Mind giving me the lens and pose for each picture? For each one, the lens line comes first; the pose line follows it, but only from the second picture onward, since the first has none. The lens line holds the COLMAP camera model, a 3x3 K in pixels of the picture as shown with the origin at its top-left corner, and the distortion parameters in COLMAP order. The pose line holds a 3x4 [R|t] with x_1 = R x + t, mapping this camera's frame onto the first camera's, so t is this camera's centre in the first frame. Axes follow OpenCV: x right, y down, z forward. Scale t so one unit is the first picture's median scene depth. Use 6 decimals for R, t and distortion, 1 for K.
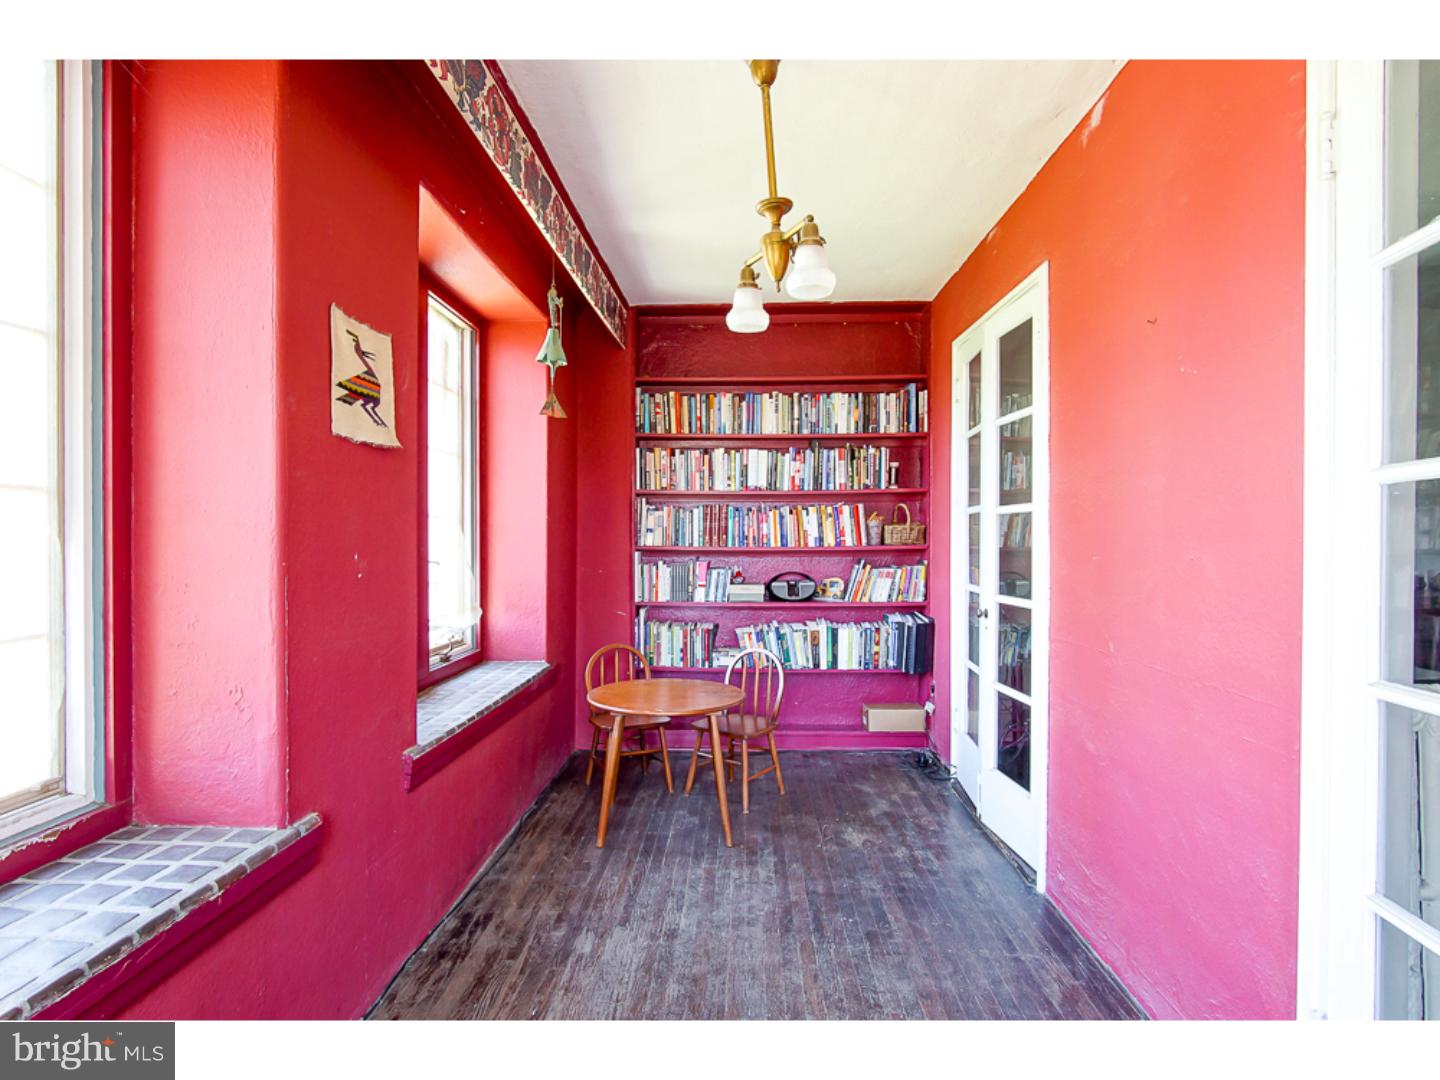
lens RADIAL K [[775.1, 0, 722.4], [0, 775.1, 539.6], [0, 0, 1]] dist [-0.024981, 0.000514]
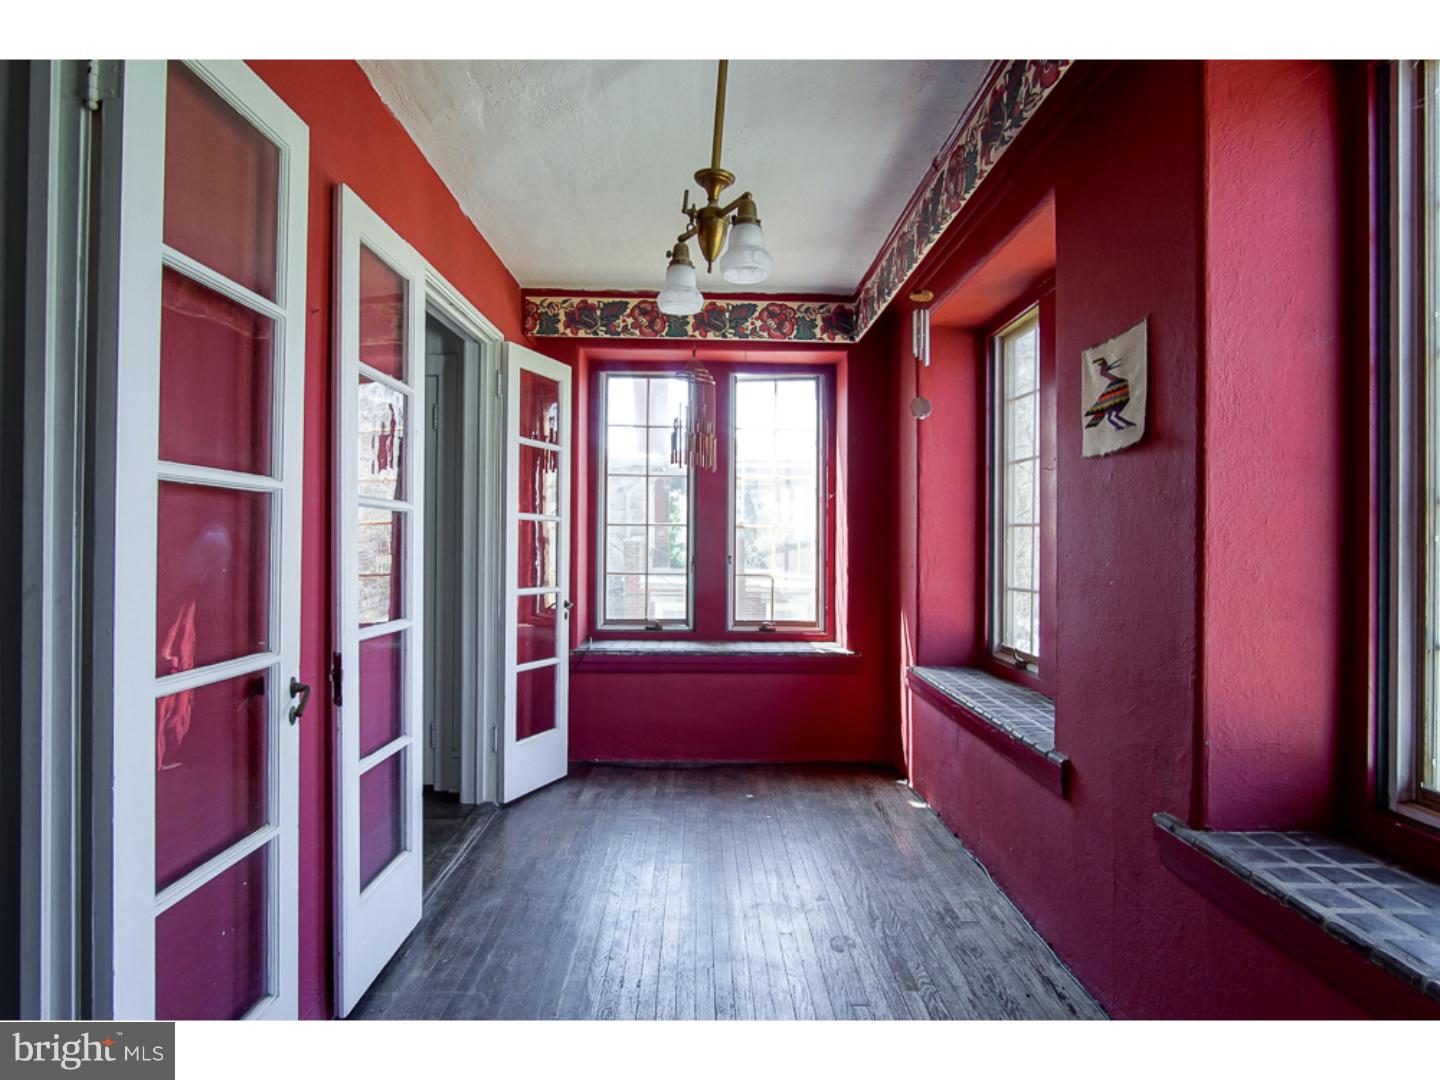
lens RADIAL K [[775.1, 0, 719.4], [0, 775.1, 536.9], [0, 0, 1]] dist [-0.024981, 0.000514]
pose [[-0.998939, 0.000655, -0.046050, 0.107024], [0.000625, 1.000000, 0.000648, -0.015070], [0.046051, 0.000618, -0.998939, 2.016727]]
